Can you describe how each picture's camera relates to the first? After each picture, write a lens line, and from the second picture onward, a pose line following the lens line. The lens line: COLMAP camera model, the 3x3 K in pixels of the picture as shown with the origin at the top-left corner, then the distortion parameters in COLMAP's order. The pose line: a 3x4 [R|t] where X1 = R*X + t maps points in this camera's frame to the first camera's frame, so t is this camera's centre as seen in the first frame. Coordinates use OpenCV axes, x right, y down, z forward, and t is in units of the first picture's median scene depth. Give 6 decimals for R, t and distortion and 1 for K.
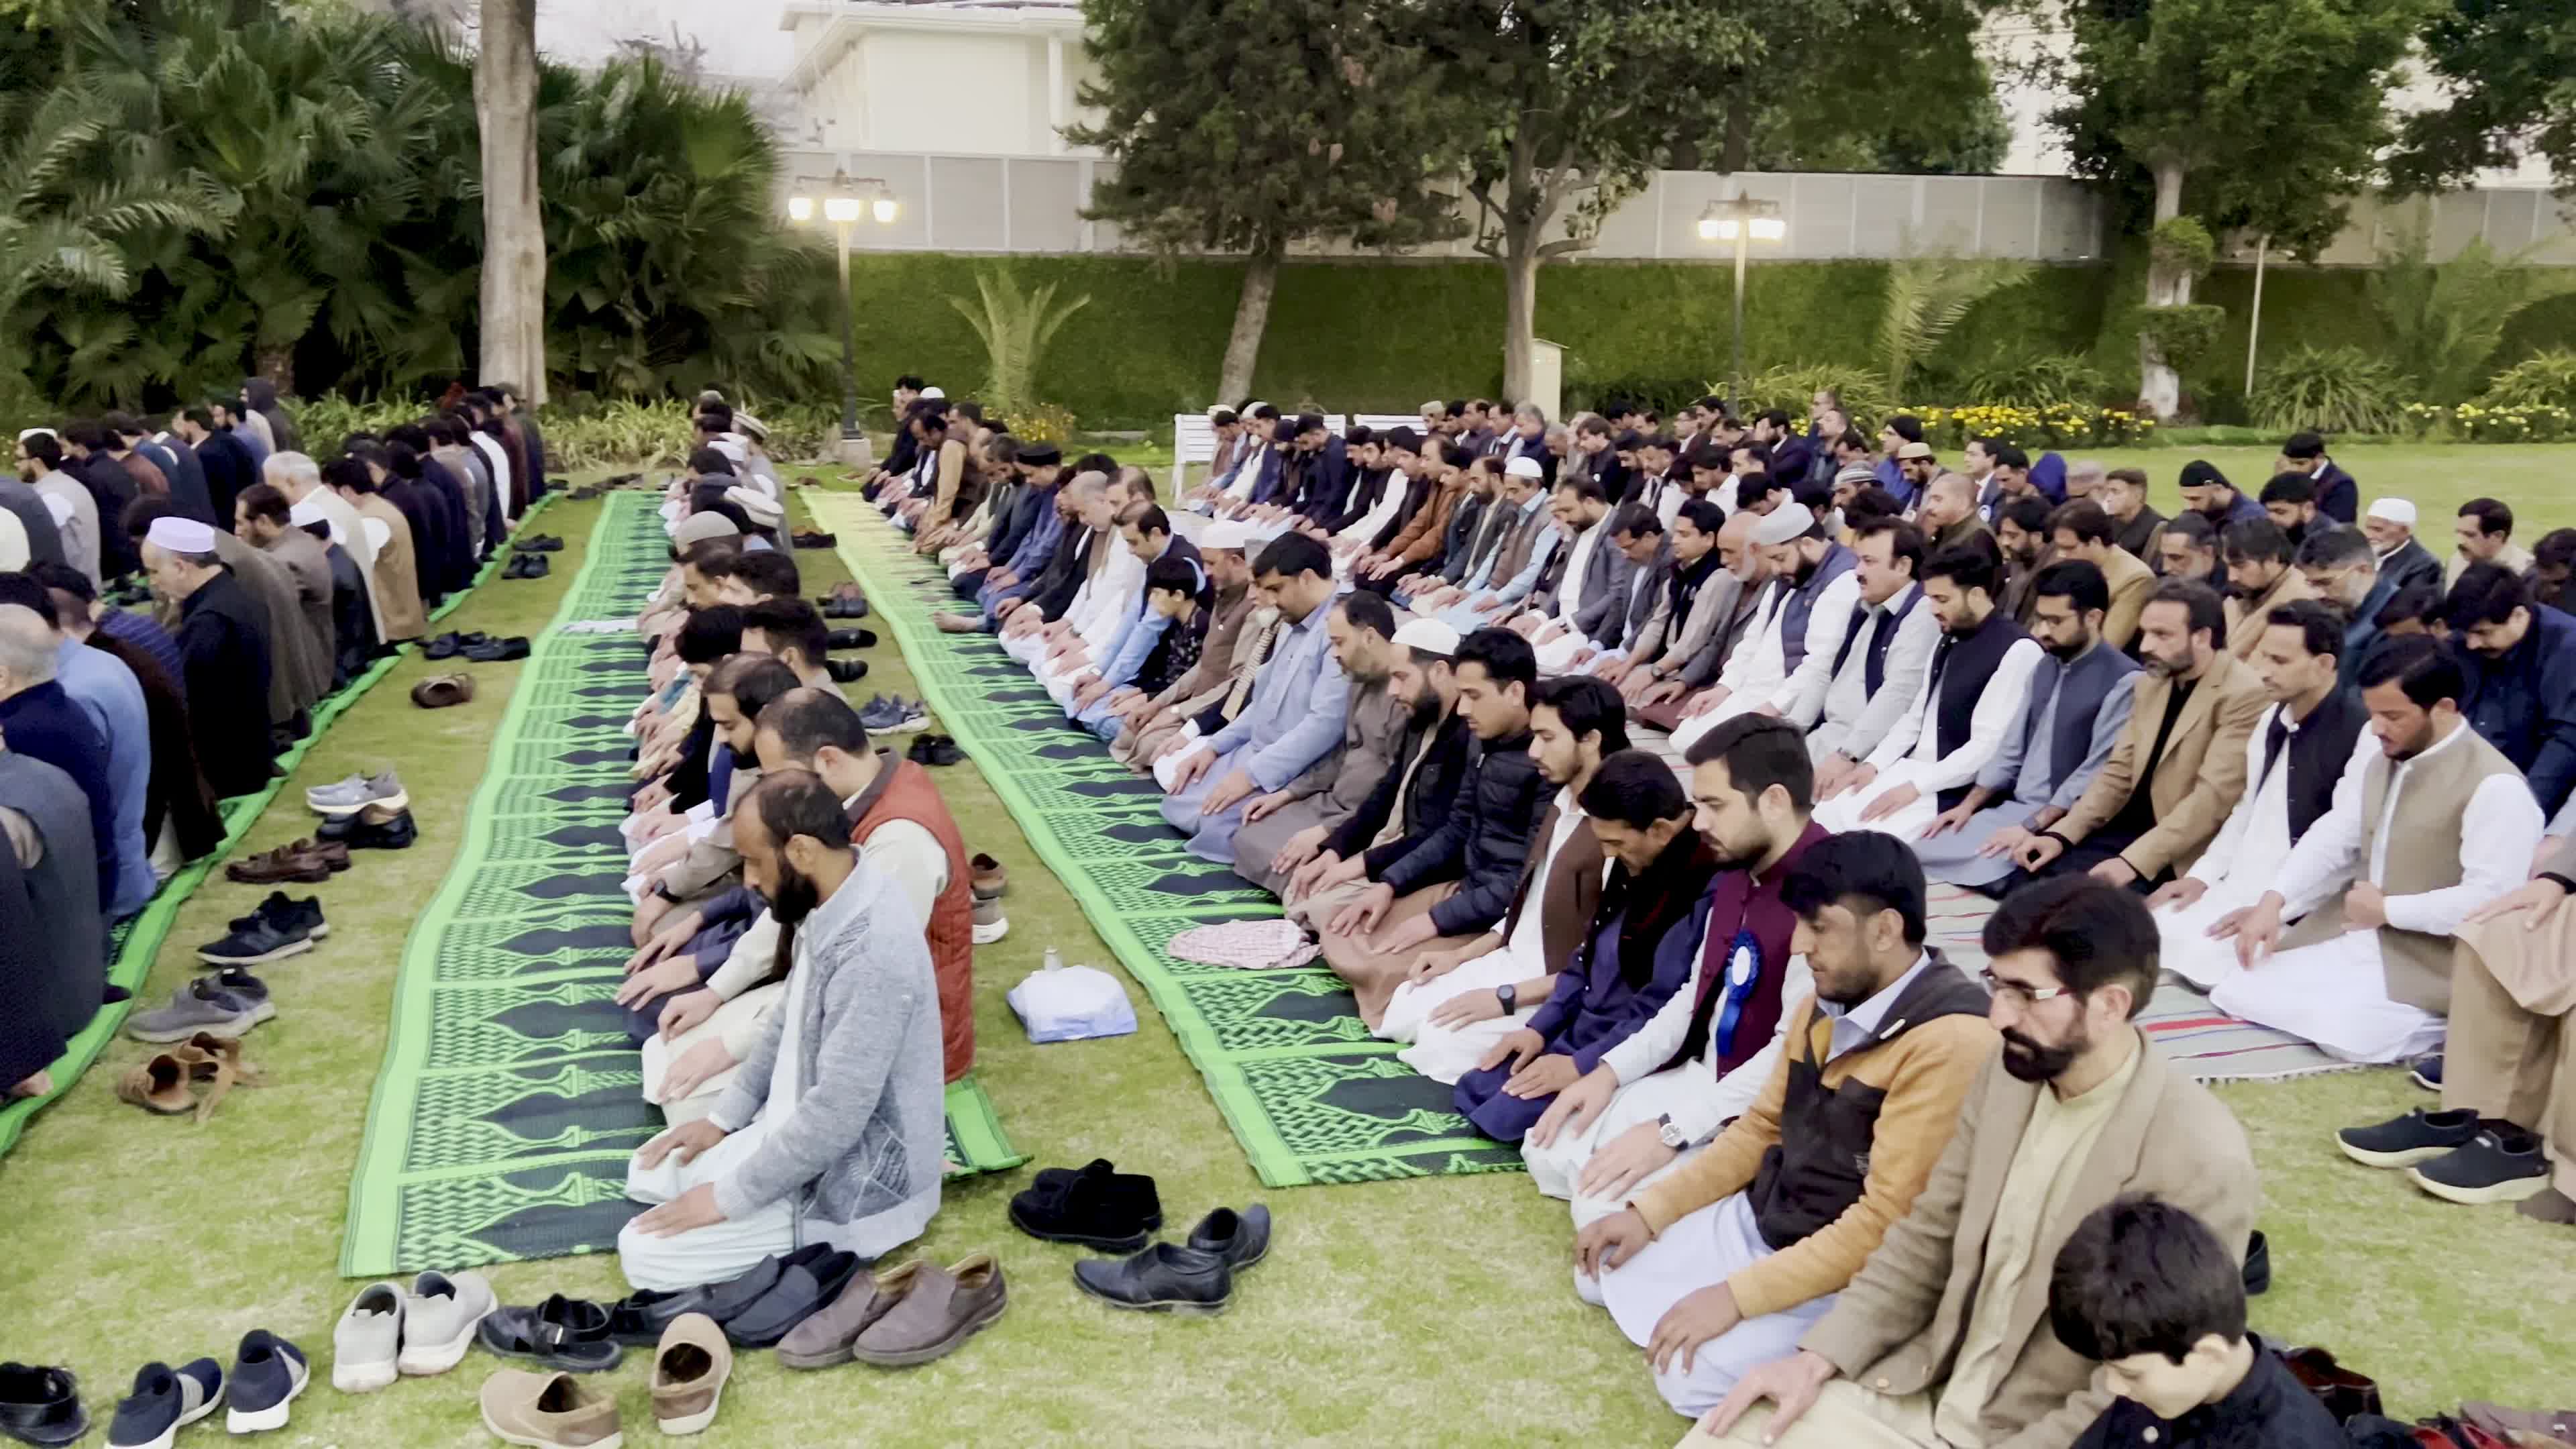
lens RADIAL K [[2172.1, 0, 1288.0], [0, 2172.1, 724.5], [0, 0, 1]] dist [0.031030, -0.005596]
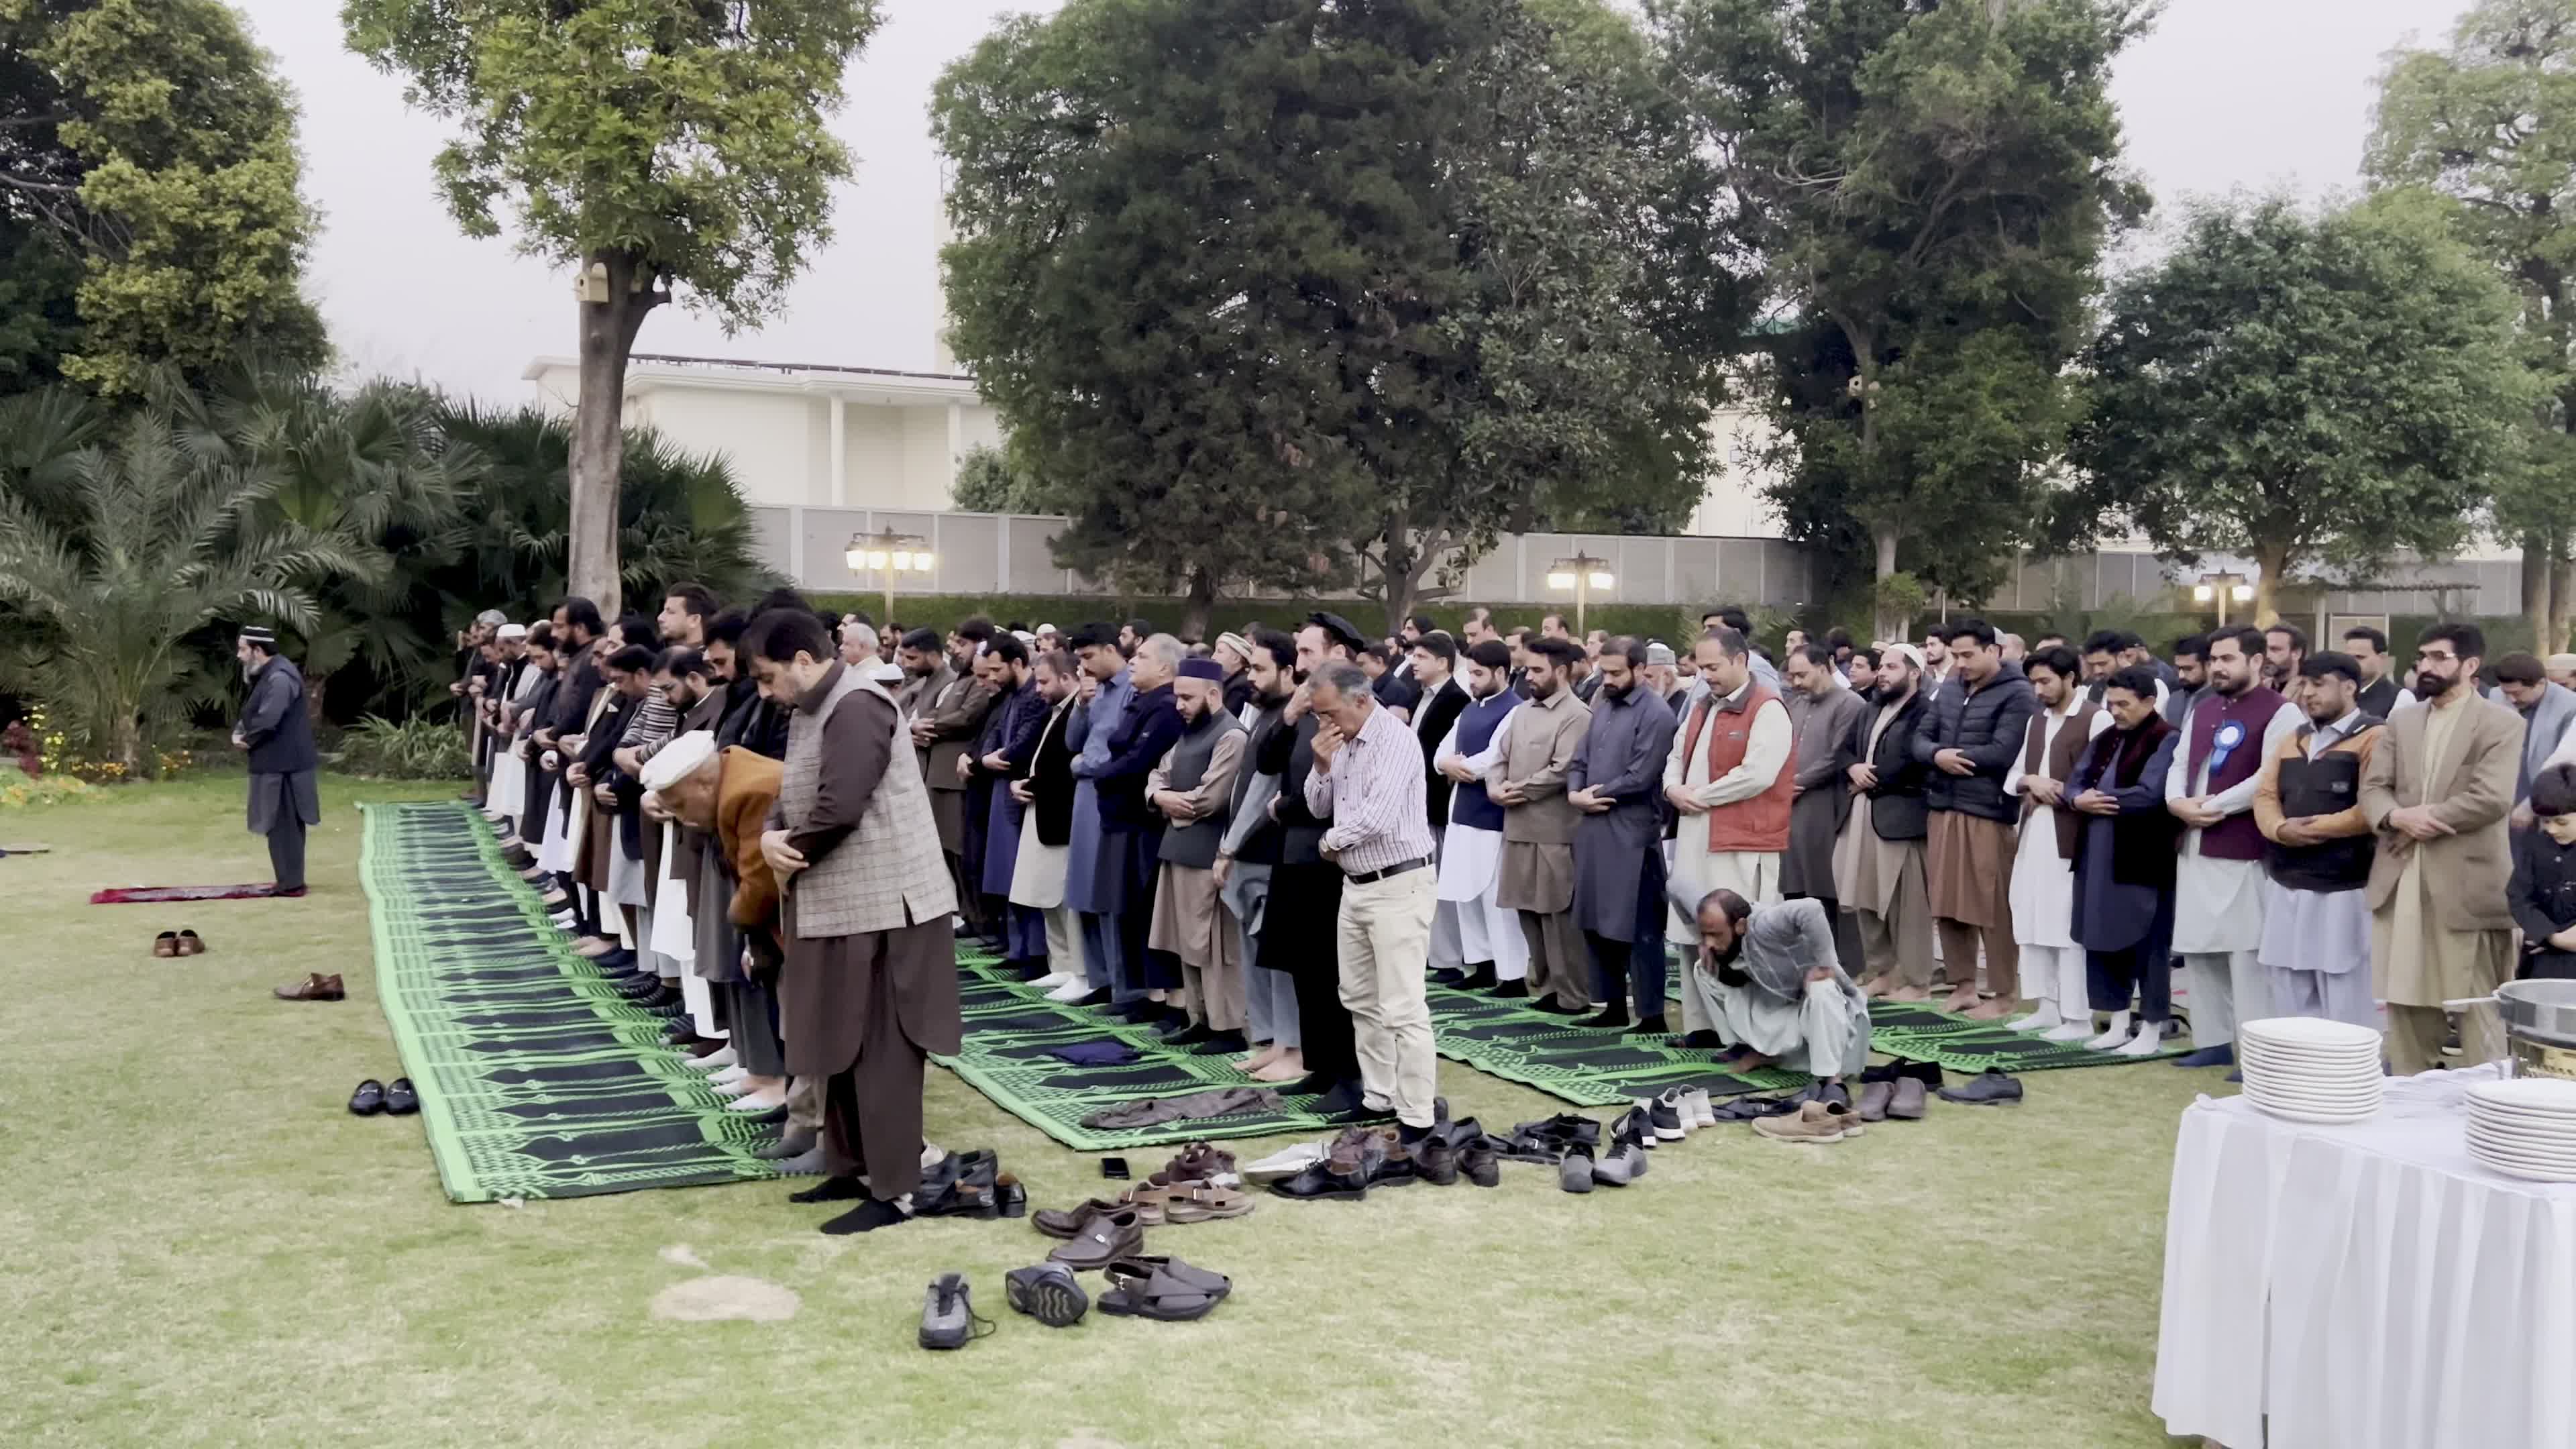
lens RADIAL K [[2139.7, 0, 1288.0], [0, 2139.7, 724.5], [0, 0, 1]] dist [0.083562, -0.133383]
pose [[0.986158, -0.003791, 0.165763, -0.151093], [0.028893, 0.988372, -0.149286, 0.029094], [-0.163269, 0.152009, 0.974801, -0.140808]]
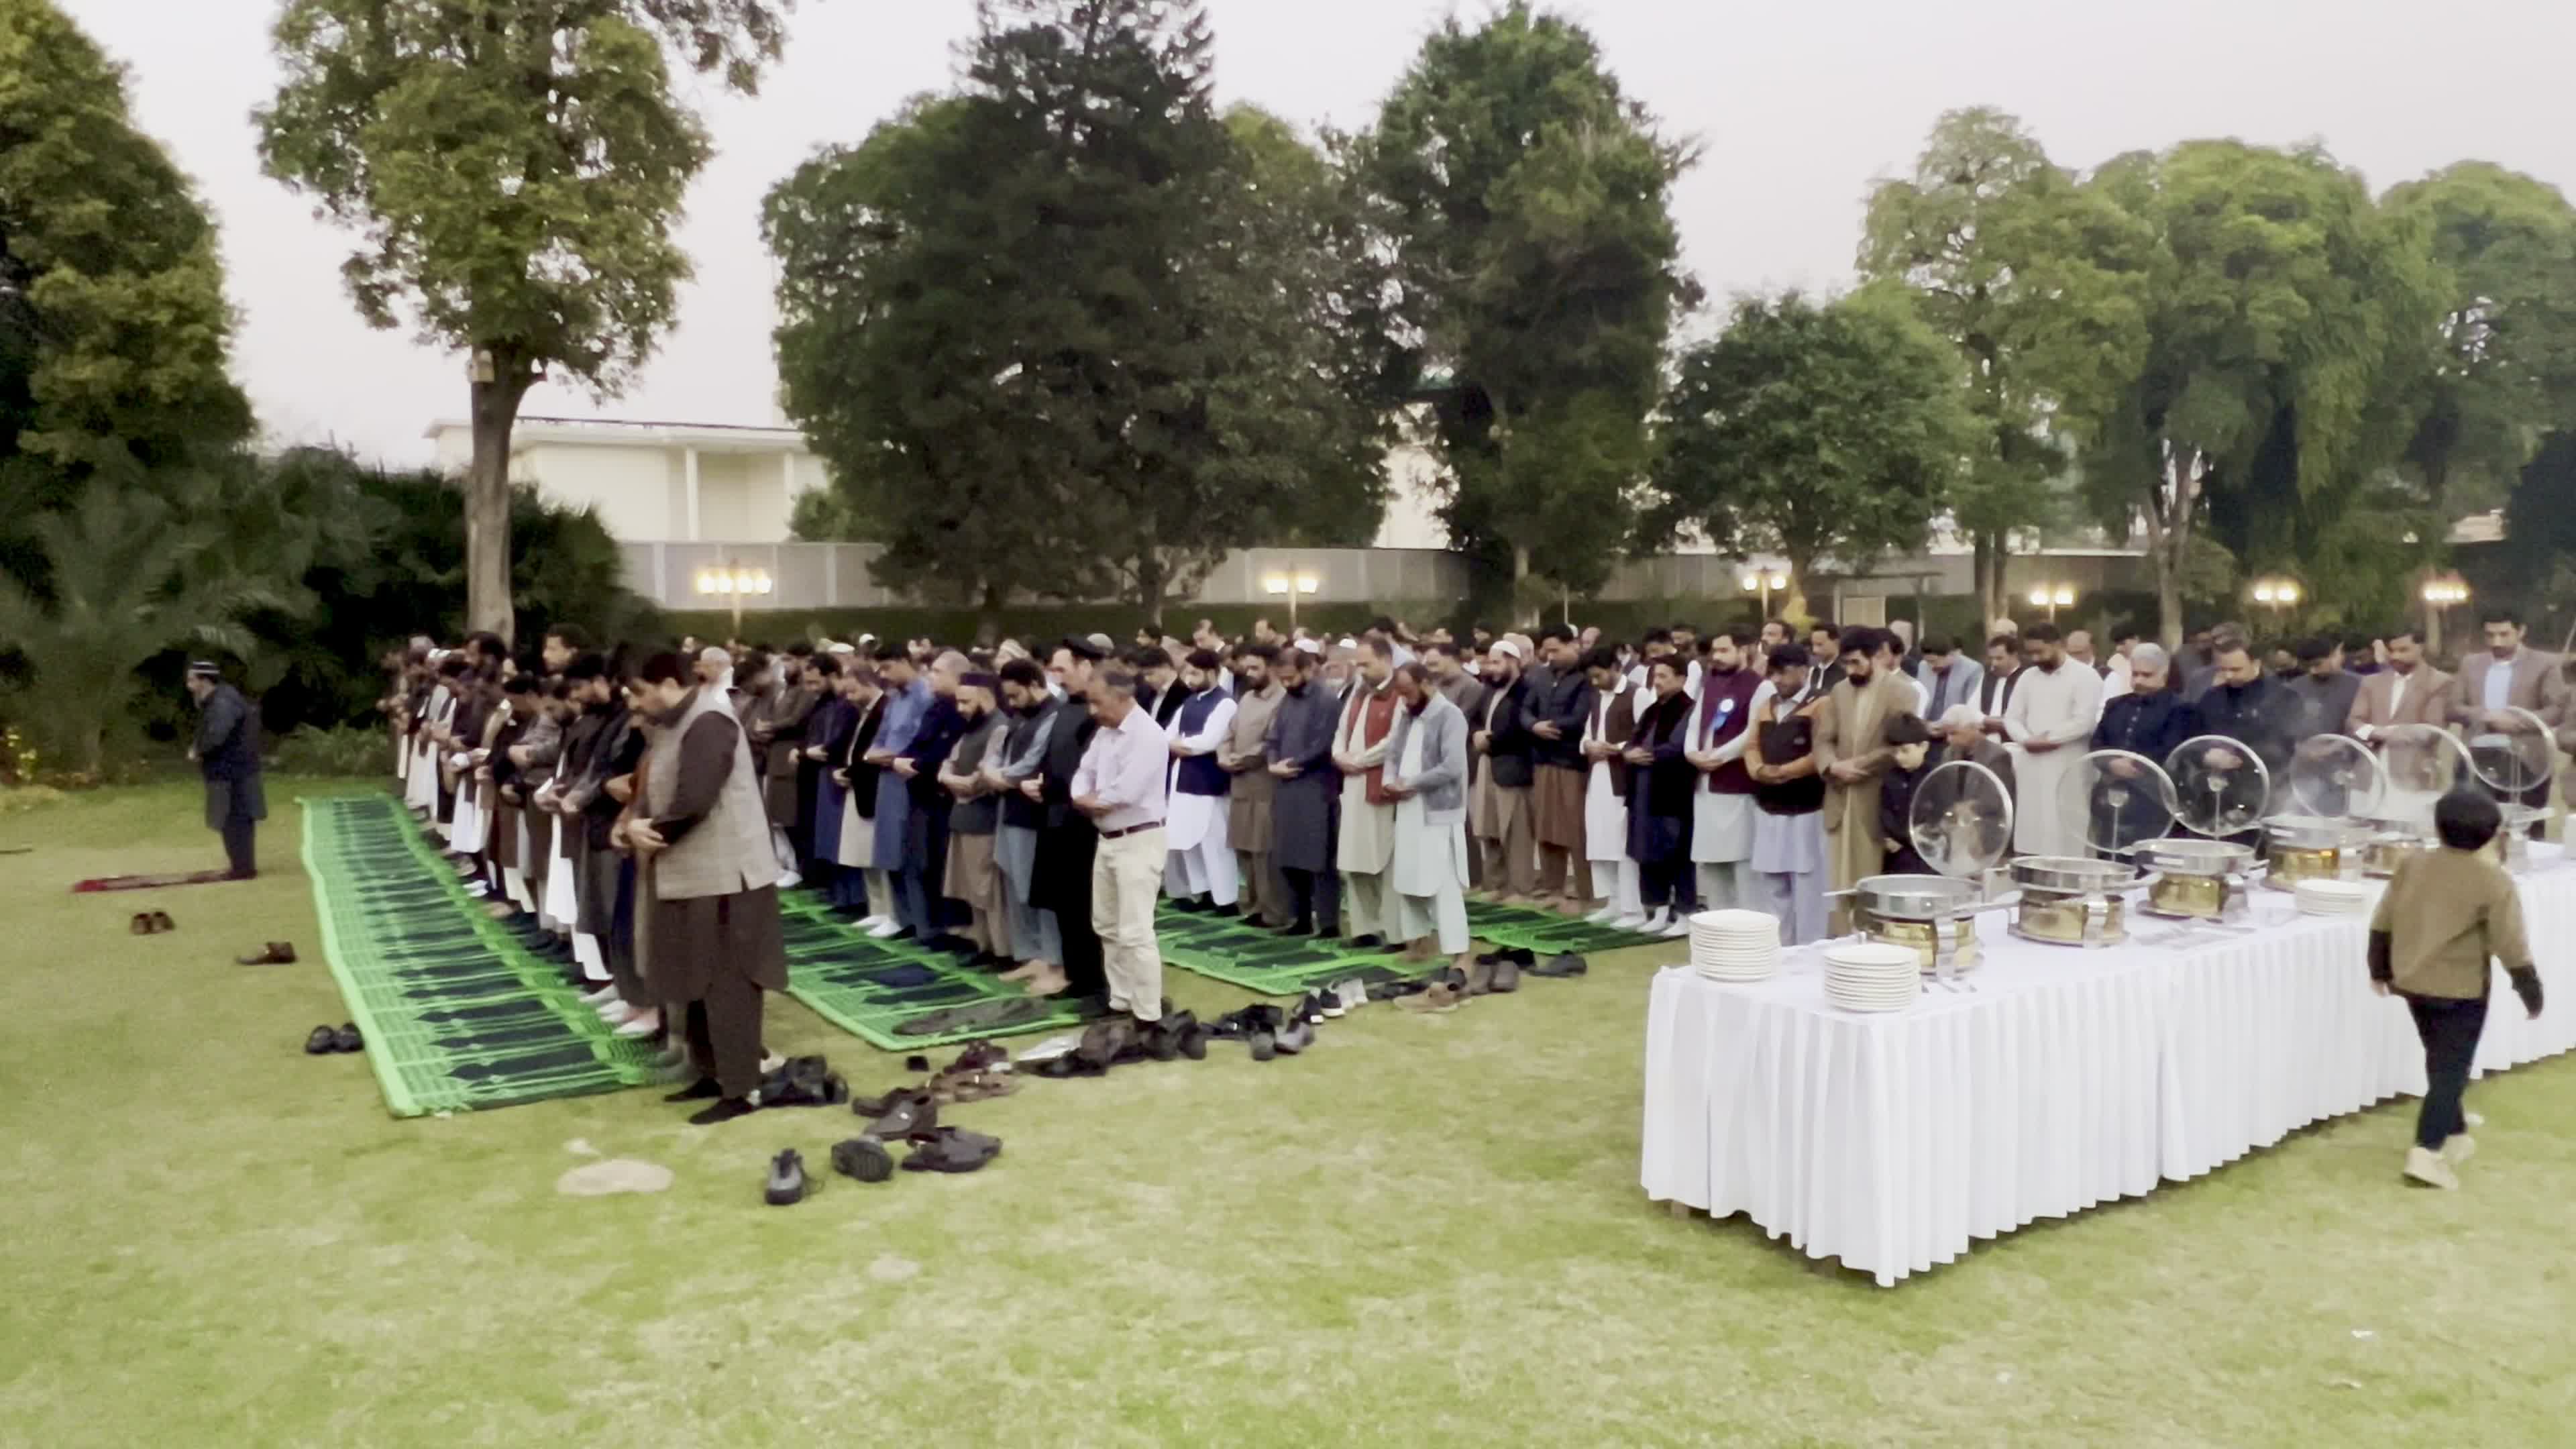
lens RADIAL K [[1699.9, 0, 1288.0], [0, 1699.9, 724.5], [0, 0, 1]] dist [-0.002957, -0.002384]
pose [[0.957068, -0.040807, 0.286976, -0.148201], [0.080070, 0.988738, -0.126438, 0.028387], [-0.278584, 0.143988, 0.949557, -0.157198]]
